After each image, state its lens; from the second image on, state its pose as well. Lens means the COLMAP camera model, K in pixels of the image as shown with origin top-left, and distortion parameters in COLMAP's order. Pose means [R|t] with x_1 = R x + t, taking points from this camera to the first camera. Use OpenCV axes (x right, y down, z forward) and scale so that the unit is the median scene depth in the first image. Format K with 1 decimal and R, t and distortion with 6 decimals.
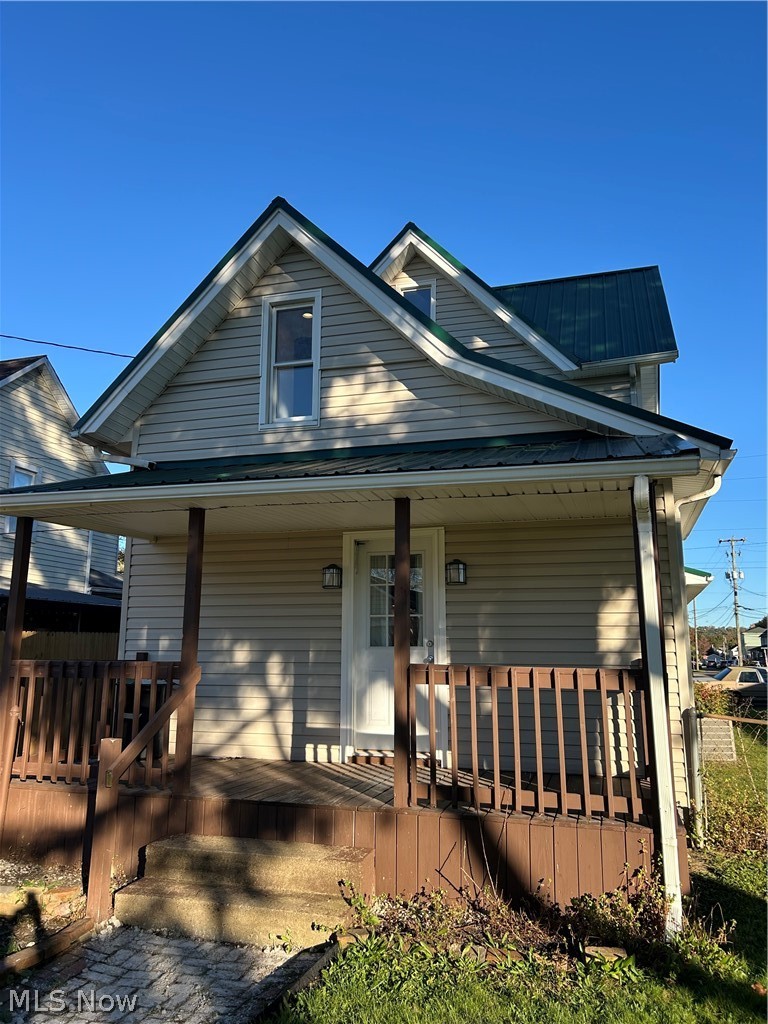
lens RADIAL K [[773.7, 0, 366.6], [0, 773.7, 499.9], [0, 0, 1]] dist [-0.006577, -0.004482]
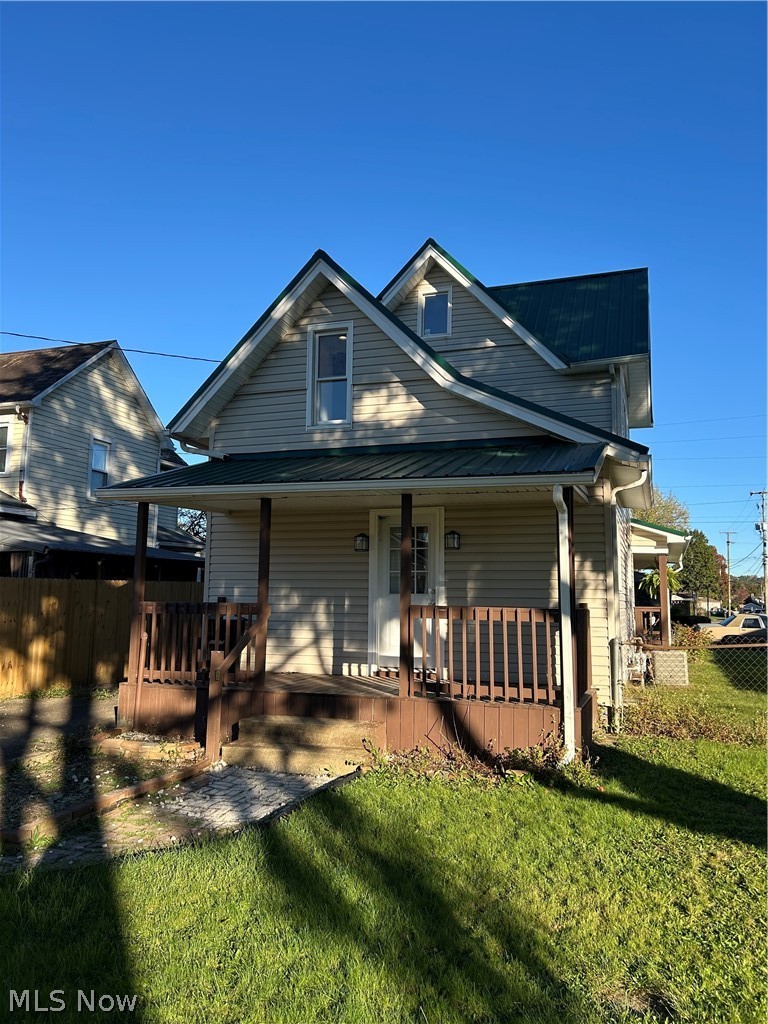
lens RADIAL K [[773.7, 0, 385.6], [0, 773.7, 508.9], [0, 0, 1]] dist [-0.006577, -0.004482]
pose [[0.999640, 0.001178, -0.026815, 0.034825], [0.000910, 0.996976, 0.077711, -0.067247], [0.026826, -0.077708, 0.996615, -0.356570]]
